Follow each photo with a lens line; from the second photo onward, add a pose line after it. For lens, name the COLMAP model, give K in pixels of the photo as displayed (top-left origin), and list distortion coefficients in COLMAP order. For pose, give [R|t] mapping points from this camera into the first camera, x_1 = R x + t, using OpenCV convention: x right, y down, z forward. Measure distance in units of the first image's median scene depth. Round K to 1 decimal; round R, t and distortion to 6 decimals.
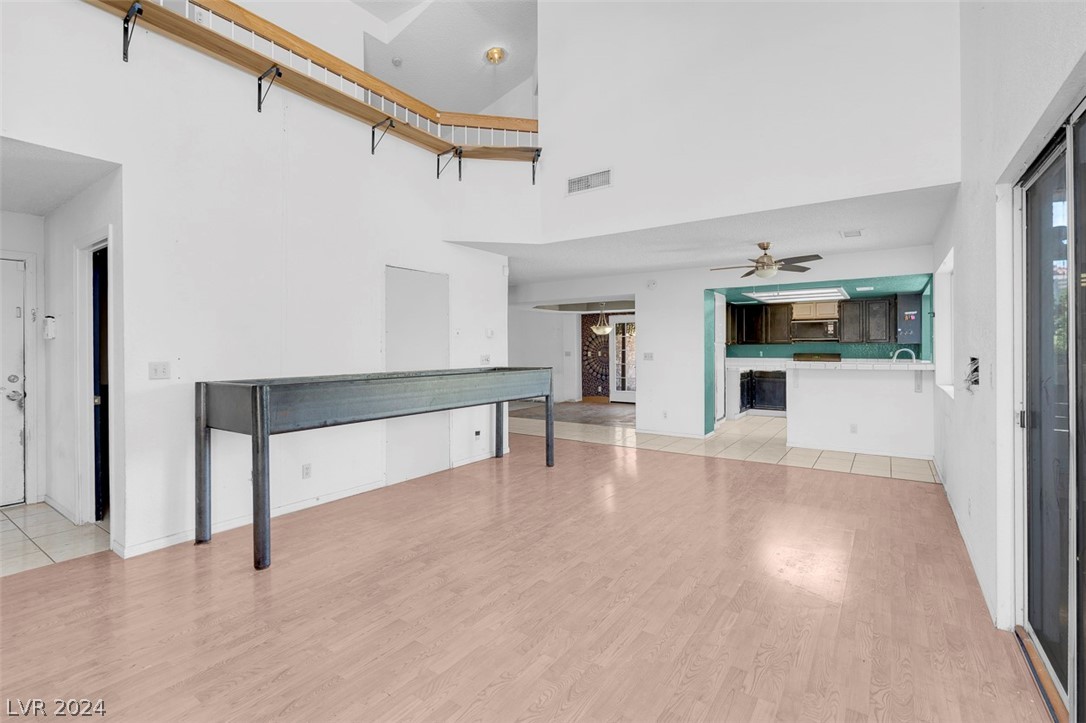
lens RADIAL K [[498.3, 0, 540.0], [0, 498.3, 352.2], [0, 0, 1]] dist [-0.000374, 0.000489]
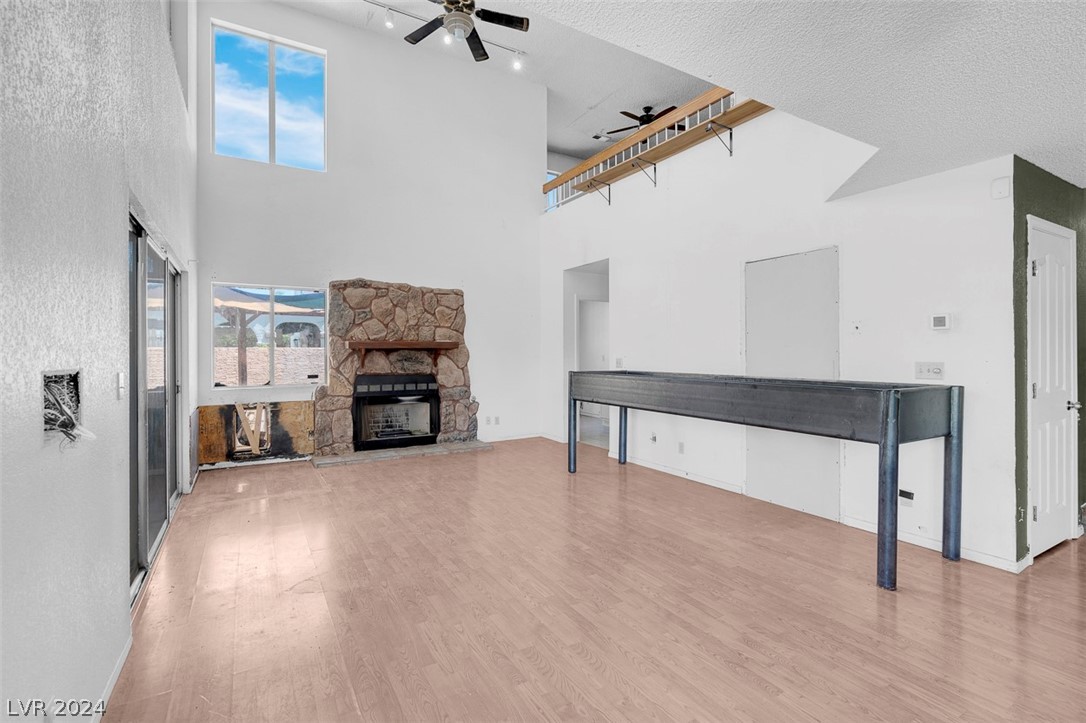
lens RADIAL K [[498.3, 0, 540.0], [0, 498.3, 352.2], [0, 0, 1]] dist [-0.000374, 0.000489]
pose [[-0.415509, 0.005528, -0.909572, 0.897515], [-0.000408, 0.999980, 0.006264, -0.012673], [0.909589, 0.002974, -0.415499, 1.300512]]
